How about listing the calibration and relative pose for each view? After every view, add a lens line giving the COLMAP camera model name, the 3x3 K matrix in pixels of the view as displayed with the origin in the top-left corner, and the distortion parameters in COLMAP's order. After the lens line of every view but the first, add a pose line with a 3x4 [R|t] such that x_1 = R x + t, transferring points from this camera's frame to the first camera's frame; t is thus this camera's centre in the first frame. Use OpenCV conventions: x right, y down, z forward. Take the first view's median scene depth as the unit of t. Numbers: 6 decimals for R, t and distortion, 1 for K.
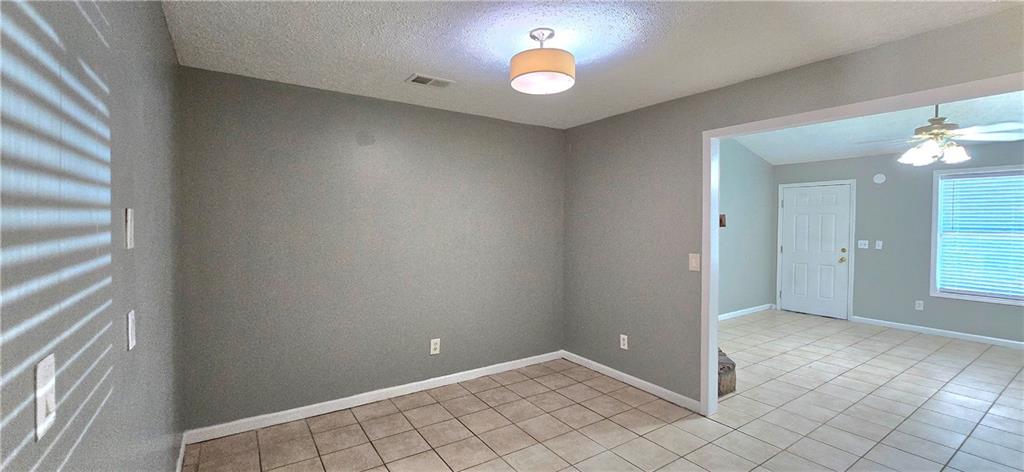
lens RADIAL K [[420.7, 0, 511.7], [0, 420.7, 230.9], [0, 0, 1]] dist [-0.010847, 0.002380]
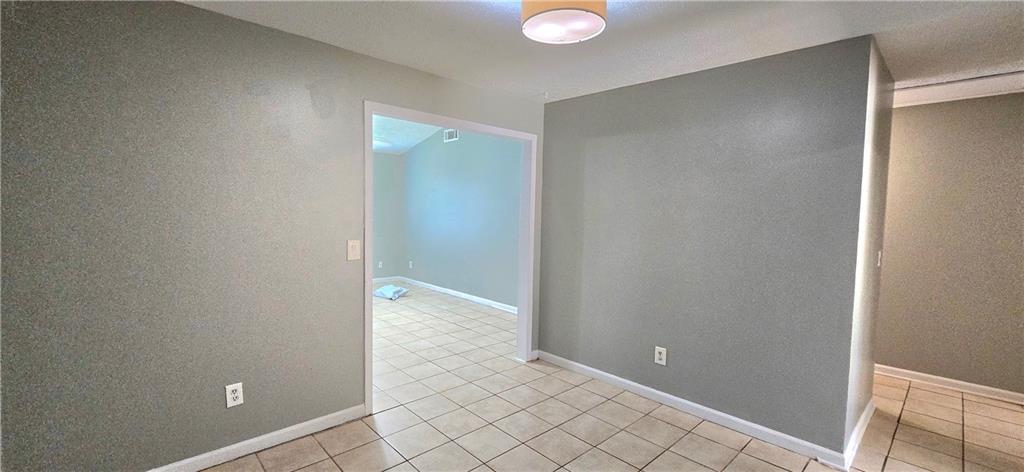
lens RADIAL K [[420.7, 0, 513.5], [0, 420.7, 236.7], [0, 0, 1]] dist [-0.010847, 0.002380]
pose [[-0.157314, -0.068025, 0.985203, -0.446103], [0.009949, 0.997465, 0.070461, -0.007602], [-0.987498, 0.020887, -0.156239, 0.789751]]
